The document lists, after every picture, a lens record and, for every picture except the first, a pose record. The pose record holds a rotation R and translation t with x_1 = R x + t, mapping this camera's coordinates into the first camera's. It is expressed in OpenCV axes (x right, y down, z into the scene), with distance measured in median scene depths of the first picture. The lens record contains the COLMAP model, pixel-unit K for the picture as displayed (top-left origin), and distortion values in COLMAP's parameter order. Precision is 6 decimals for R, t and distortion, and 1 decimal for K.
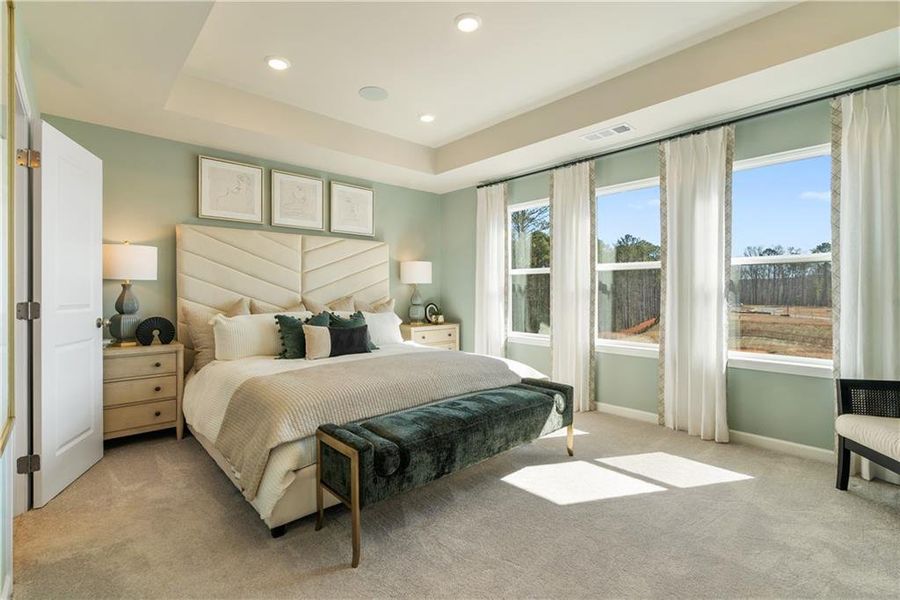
lens RADIAL K [[408.5, 0, 450.2], [0, 408.5, 294.3], [0, 0, 1]] dist [-0.005269, 0.000051]
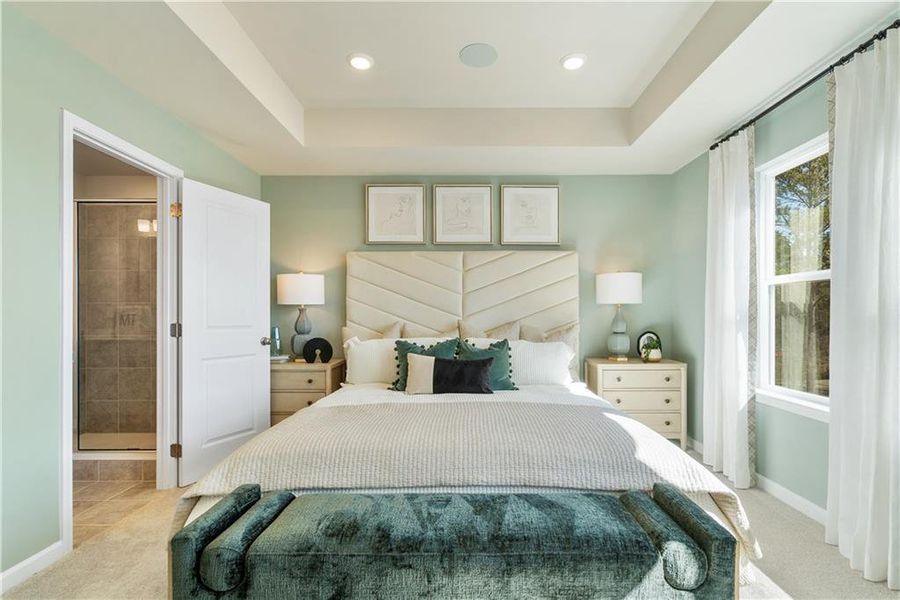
lens RADIAL K [[420.8, 0, 457.2], [0, 420.8, 313.7], [0, 0, 1]] dist [-0.005028, 0.002588]
pose [[0.741240, 0.000051, -0.671240, 0.268068], [-0.004299, 0.999980, -0.004672, -0.004530], [0.671227, 0.006349, 0.741225, 0.333665]]
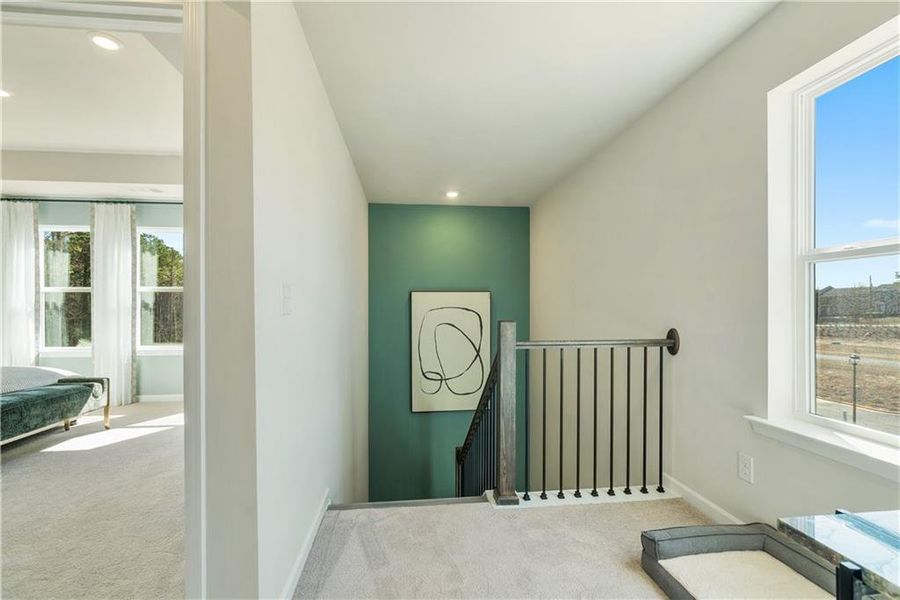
lens RADIAL K [[408.5, 0, 449.5], [0, 408.5, 311.7], [0, 0, 1]] dist [-0.005269, 0.000051]
pose [[0.588711, -0.002818, 0.808339, -0.091583], [0.008287, 0.999962, -0.002549, 0.014438], [-0.808301, 0.008200, 0.588712, -0.513776]]
